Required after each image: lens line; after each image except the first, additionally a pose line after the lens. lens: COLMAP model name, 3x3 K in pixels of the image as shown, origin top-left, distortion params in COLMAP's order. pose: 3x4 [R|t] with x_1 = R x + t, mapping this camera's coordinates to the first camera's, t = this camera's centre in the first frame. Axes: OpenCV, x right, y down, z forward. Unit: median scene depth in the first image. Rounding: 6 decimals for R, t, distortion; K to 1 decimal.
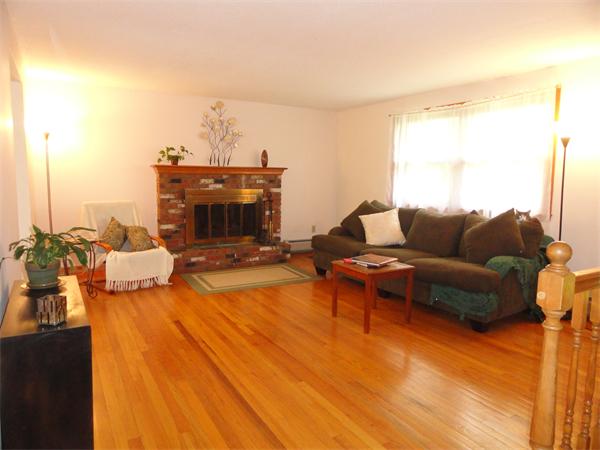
lens RADIAL K [[405.9, 0, 297.9], [0, 405.9, 224.4], [0, 0, 1]] dist [-0.002895, -0.001169]
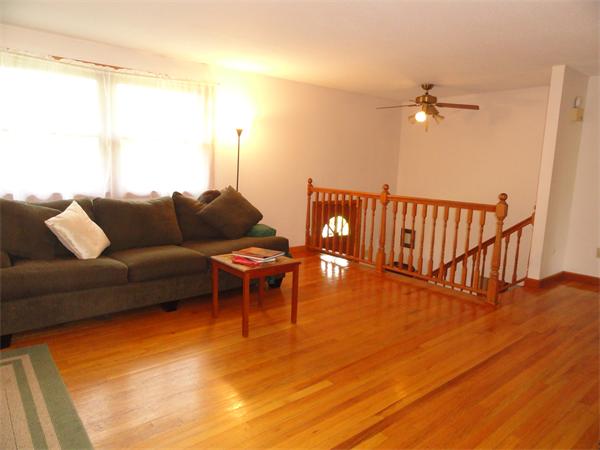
lens RADIAL K [[405.9, 0, 297.9], [0, 405.9, 224.4], [0, 0, 1]] dist [-0.002895, -0.001169]
pose [[-0.153453, -0.169491, 0.973512, -0.518791], [0.073500, 0.980493, 0.182292, -0.101281], [-0.985419, 0.099526, -0.138003, 0.751793]]
